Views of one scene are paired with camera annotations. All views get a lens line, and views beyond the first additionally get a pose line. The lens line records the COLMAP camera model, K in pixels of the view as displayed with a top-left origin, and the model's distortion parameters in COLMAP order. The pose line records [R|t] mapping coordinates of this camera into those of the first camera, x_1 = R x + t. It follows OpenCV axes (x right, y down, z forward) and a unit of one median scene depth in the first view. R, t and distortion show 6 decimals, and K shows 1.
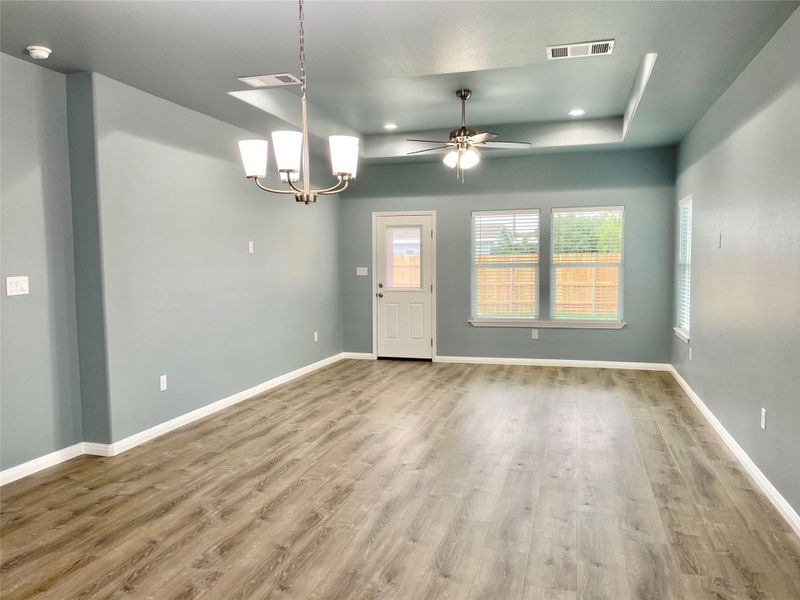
lens RADIAL K [[616.3, 0, 400.7], [0, 616.3, 305.6], [0, 0, 1]] dist [0.060665, -0.073850]
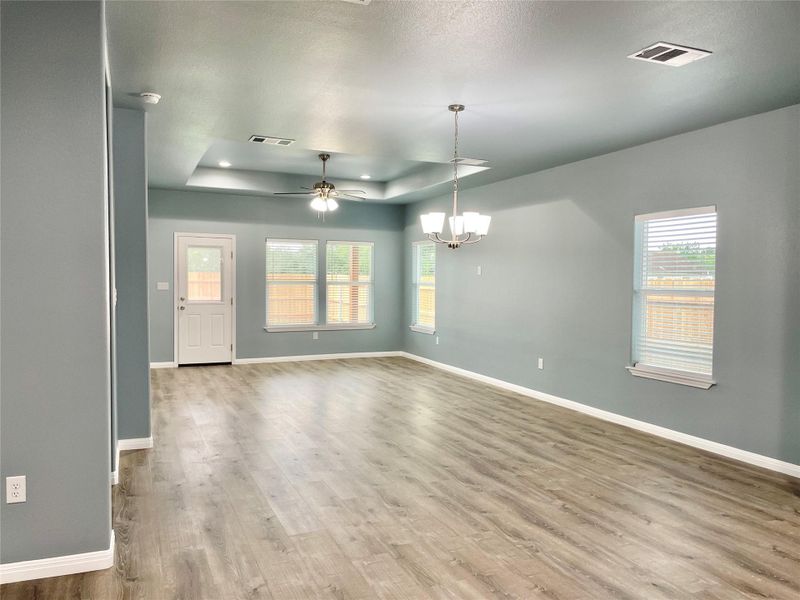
lens RADIAL K [[603.6, 0, 400.5], [0, 603.6, 304.6], [0, 0, 1]] dist [0.072158, -0.068854]
pose [[0.749545, -0.010894, 0.661864, -0.477157], [0.029659, 0.999413, -0.017138, 0.007728], [-0.661289, 0.032476, 0.749428, -0.070886]]
